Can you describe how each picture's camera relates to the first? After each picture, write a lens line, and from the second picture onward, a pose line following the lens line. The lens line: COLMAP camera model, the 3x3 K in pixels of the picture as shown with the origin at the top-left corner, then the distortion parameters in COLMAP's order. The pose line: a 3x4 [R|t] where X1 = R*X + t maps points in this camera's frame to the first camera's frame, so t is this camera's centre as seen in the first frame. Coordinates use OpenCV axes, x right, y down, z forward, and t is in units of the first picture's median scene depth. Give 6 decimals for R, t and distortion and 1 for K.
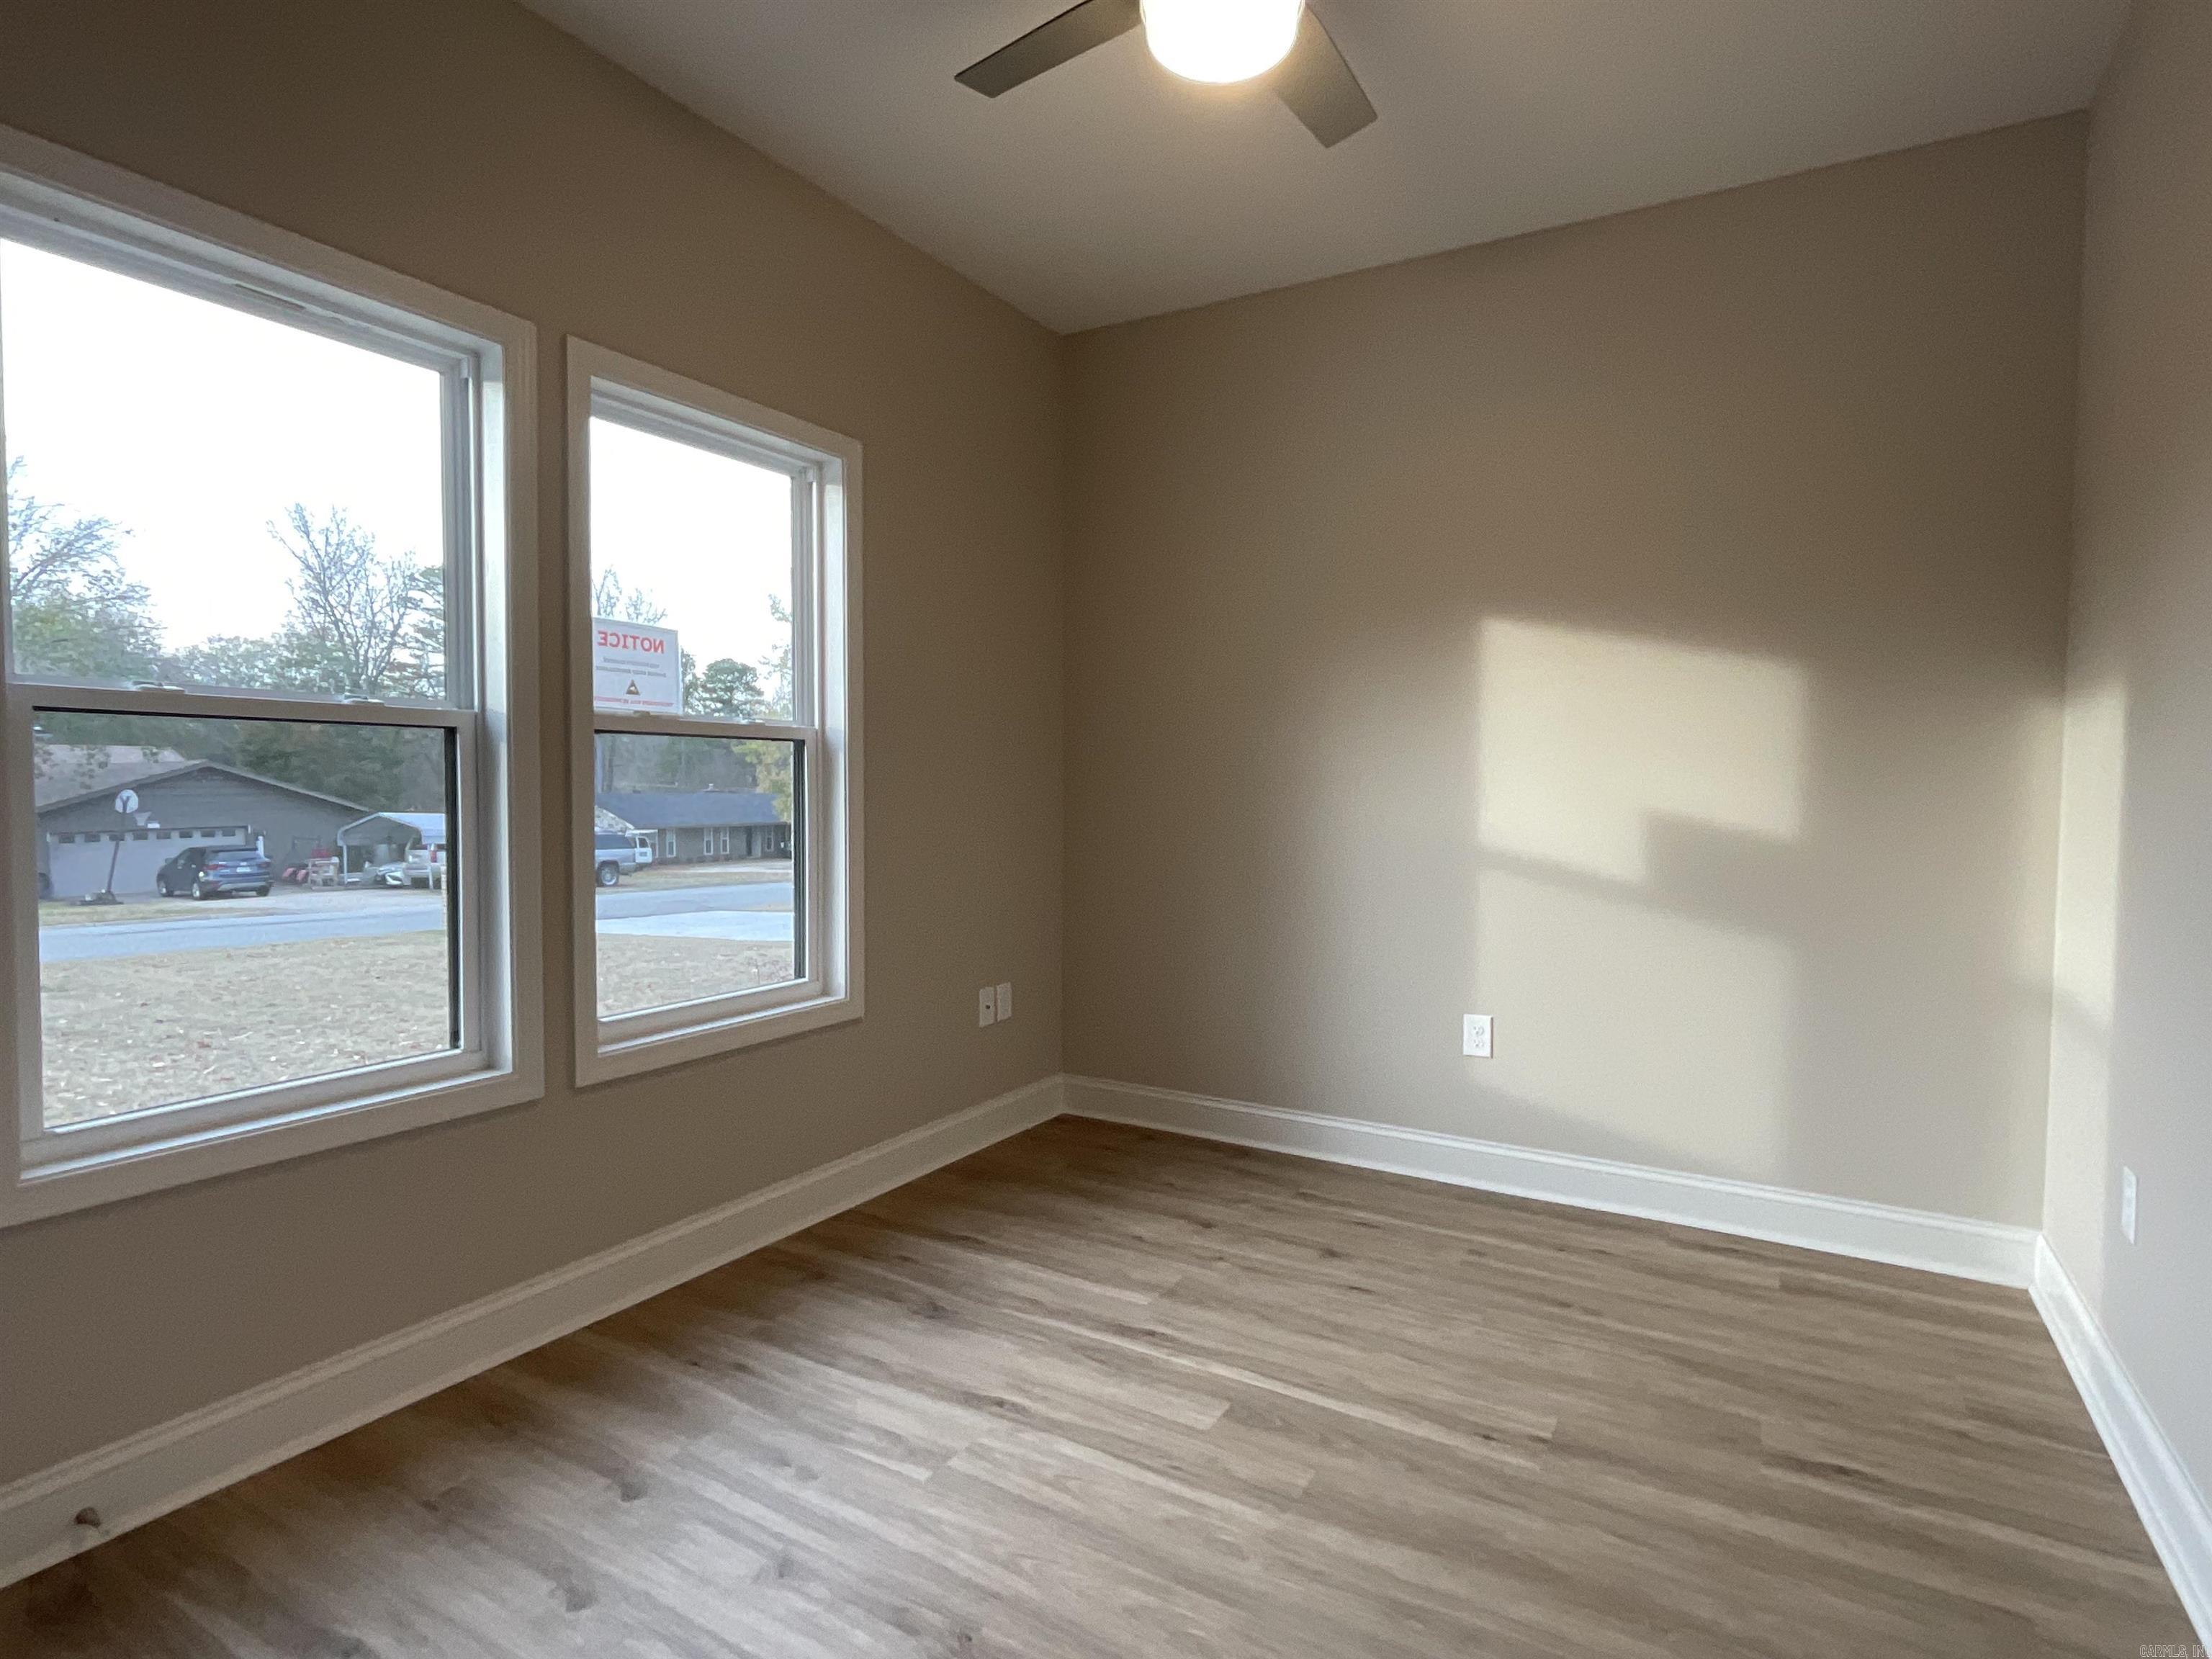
lens RADIAL K [[1153.5, 0, 1110.3], [0, 1153.5, 830.0], [0, 0, 1]] dist [0.001217, 0.000954]
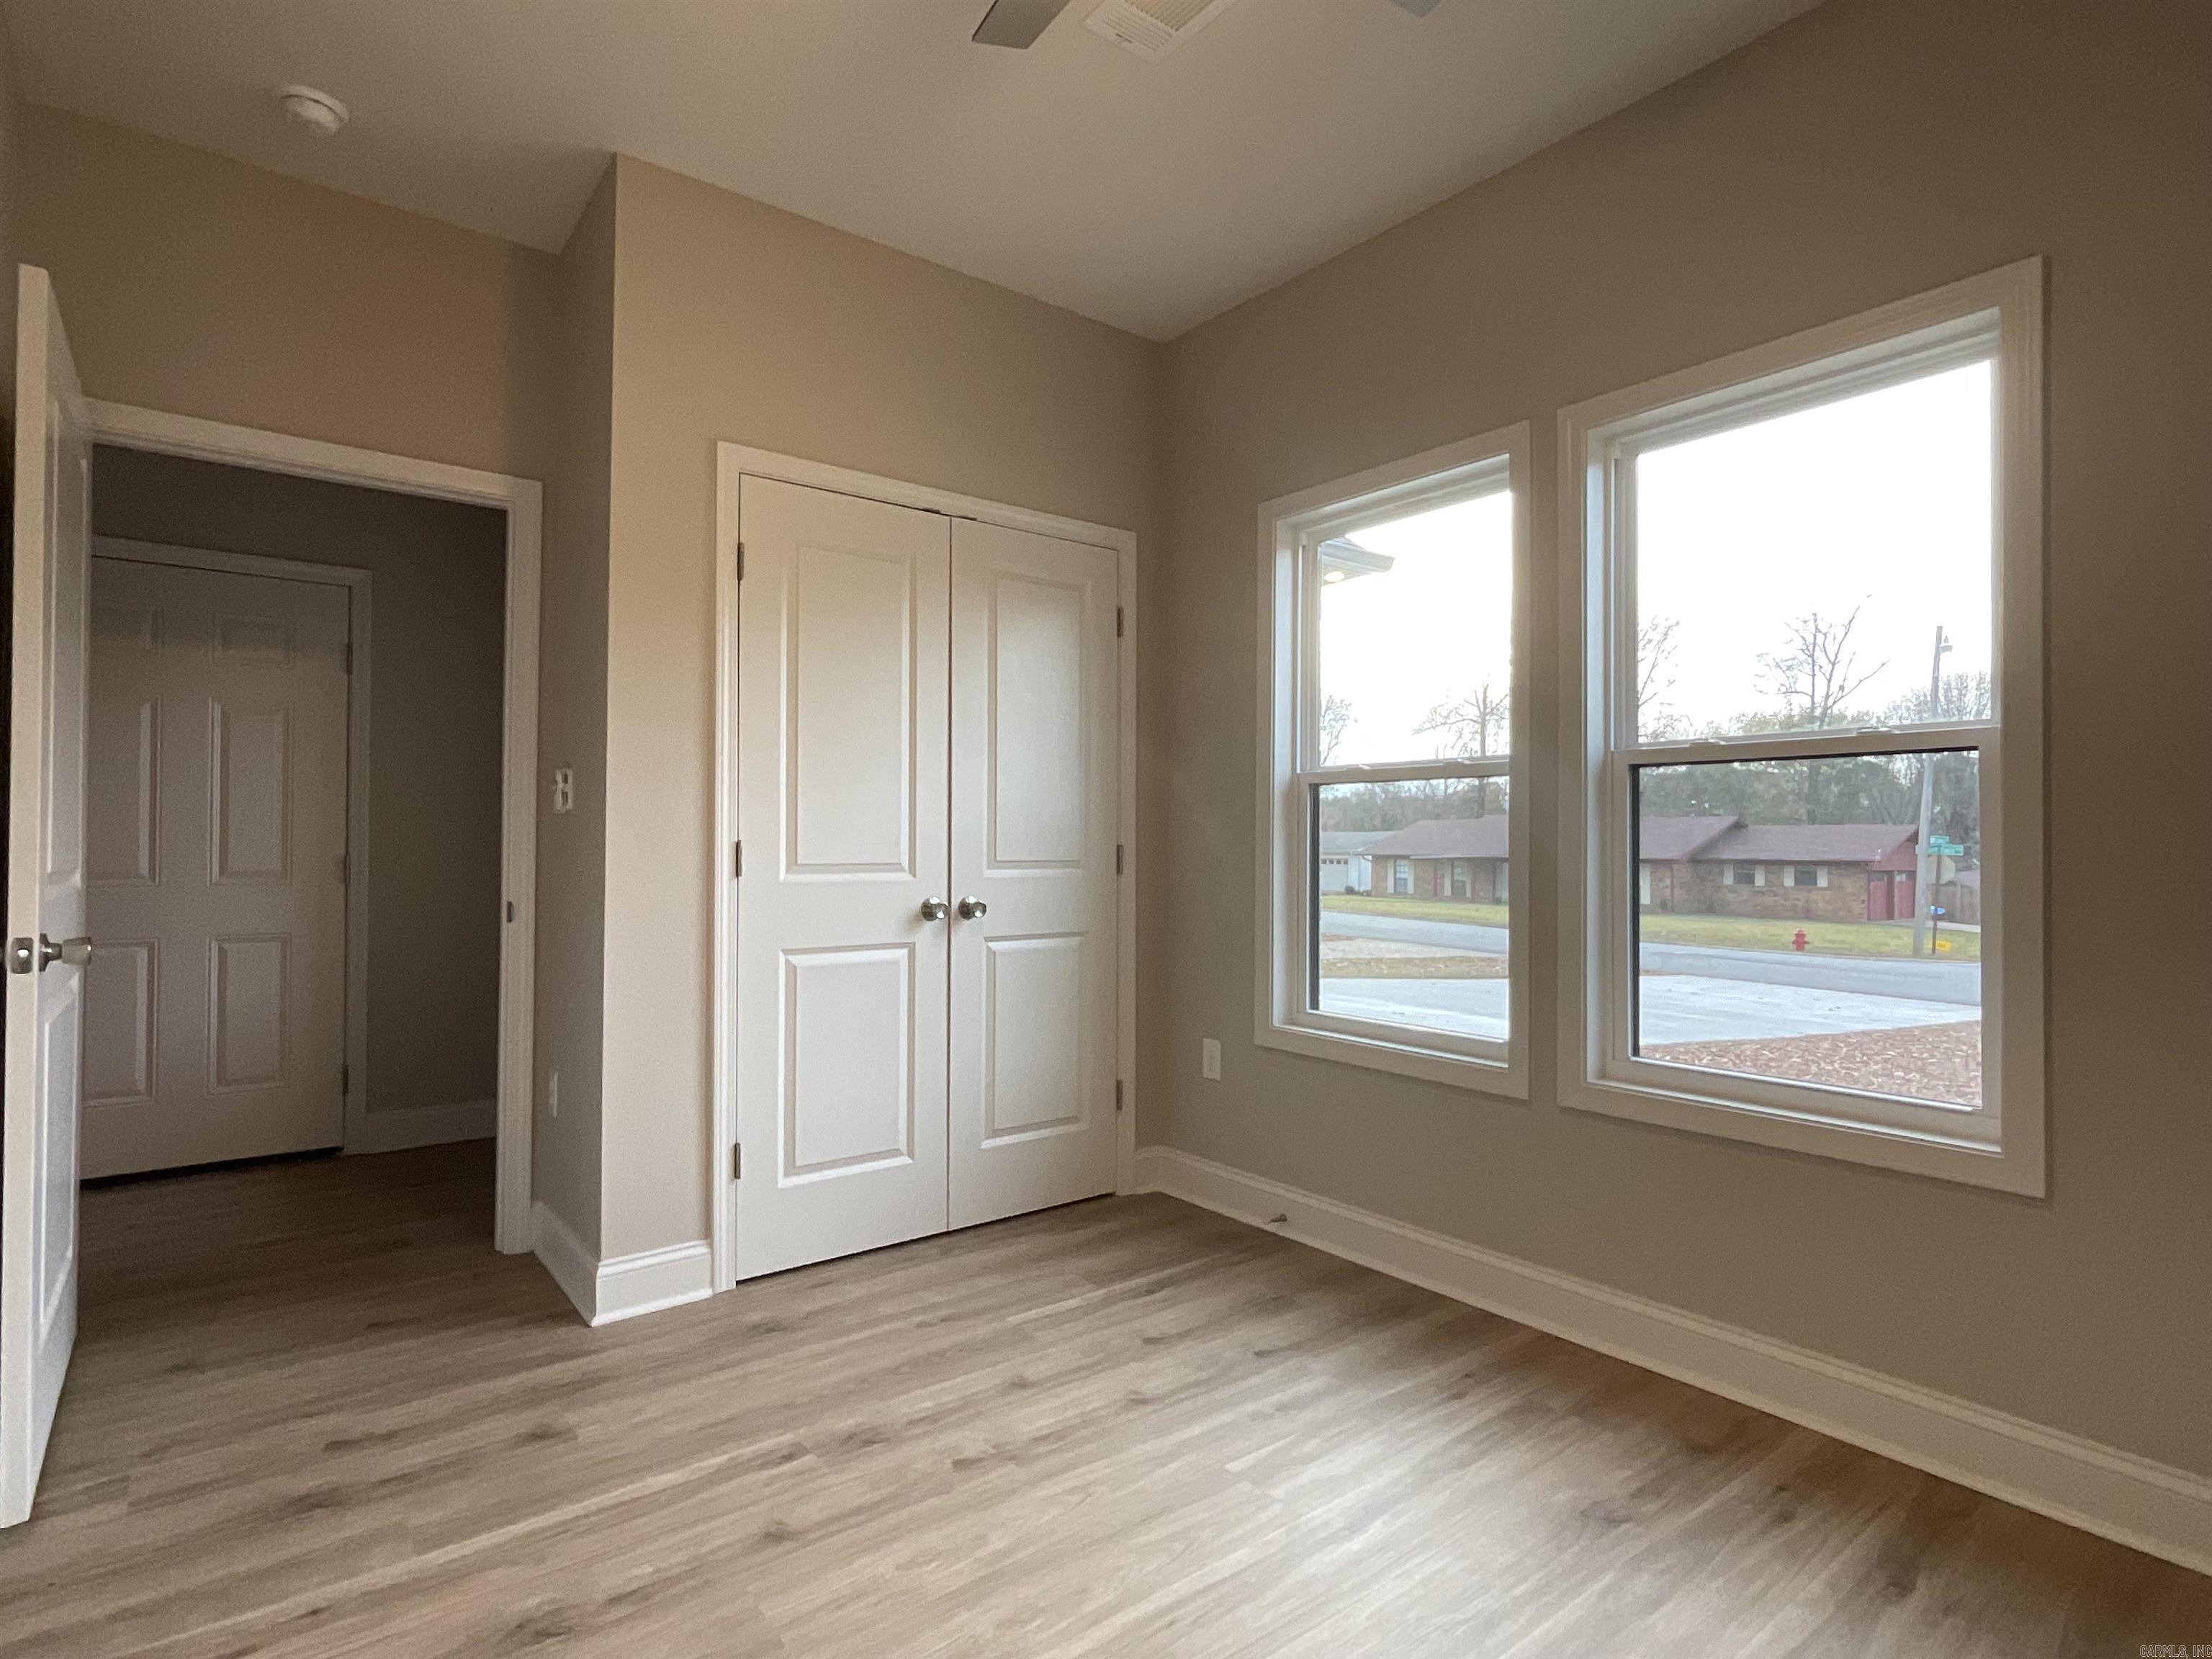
lens RADIAL K [[1153.5, 0, 1110.7], [0, 1153.5, 833.5], [0, 0, 1]] dist [0.001217, 0.000954]
pose [[-0.361253, -0.021753, -0.932214, 0.754350], [-0.047168, 0.998874, -0.005030, -0.000616], [0.931274, 0.042154, -0.361872, 1.097568]]
